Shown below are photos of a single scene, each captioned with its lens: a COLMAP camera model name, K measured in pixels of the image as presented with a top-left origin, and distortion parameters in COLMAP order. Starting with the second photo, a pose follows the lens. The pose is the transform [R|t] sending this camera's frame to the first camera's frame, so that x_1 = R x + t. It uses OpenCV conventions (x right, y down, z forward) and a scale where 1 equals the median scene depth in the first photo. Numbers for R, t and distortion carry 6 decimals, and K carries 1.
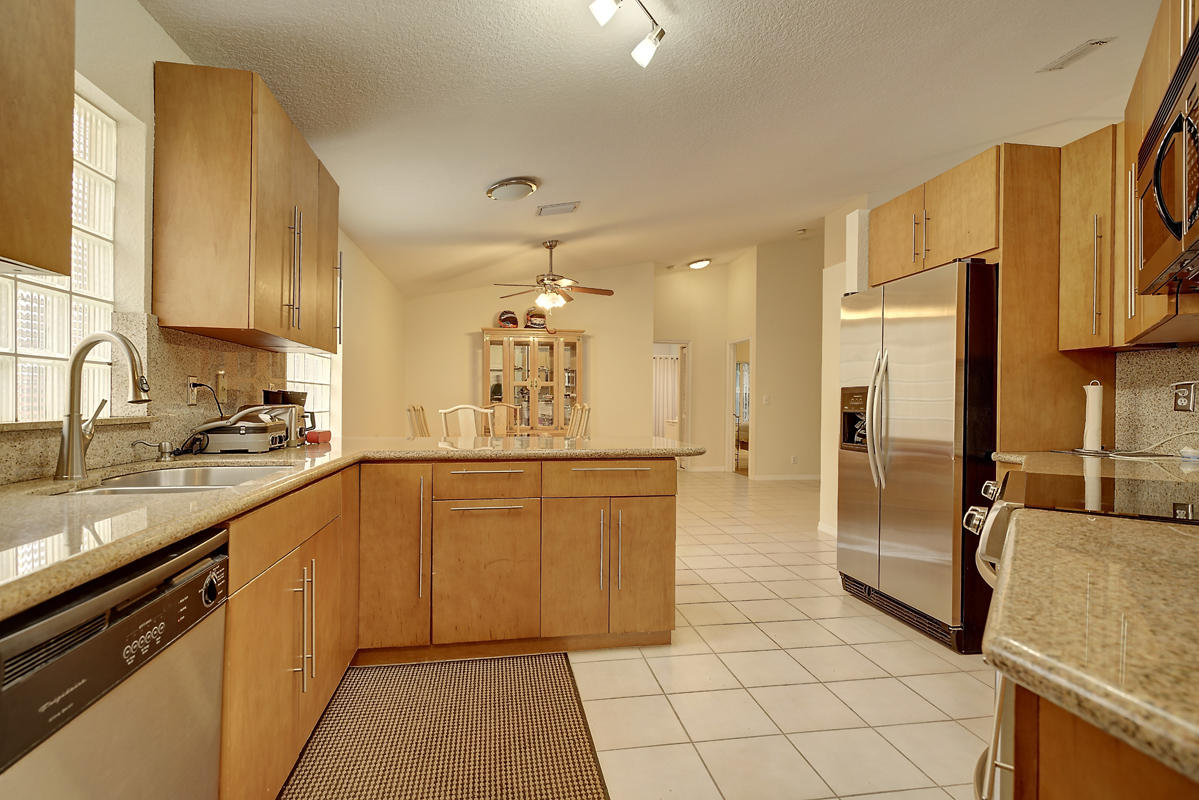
lens RADIAL K [[596.9, 0, 599.5], [0, 596.9, 400.0], [0, 0, 1]] dist [0.002629, 0.000825]
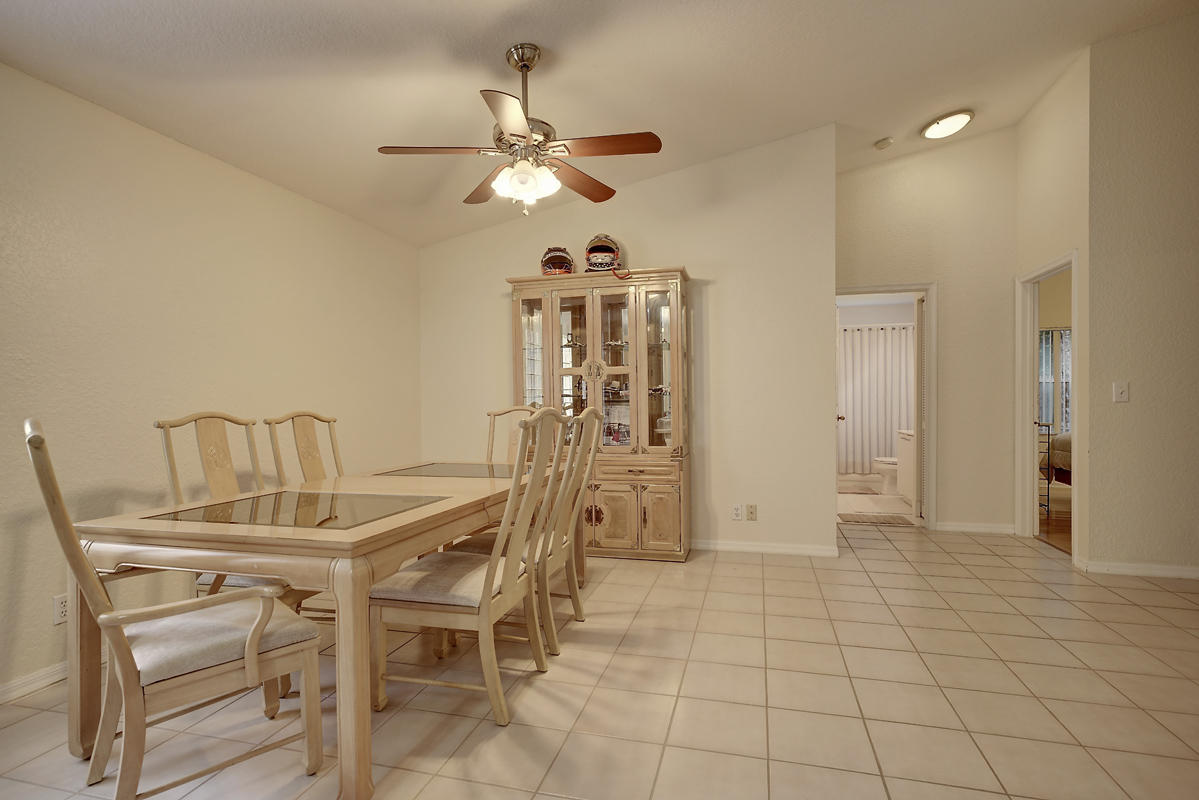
lens RADIAL K [[596.9, 0, 599.5], [0, 596.9, 400.0], [0, 0, 1]] dist [0.002629, 0.000825]
pose [[0.911360, -0.010067, -0.411487, 0.103605], [0.011423, 0.999934, 0.000835, -0.000254], [0.411451, -0.005461, 0.911415, 0.408654]]
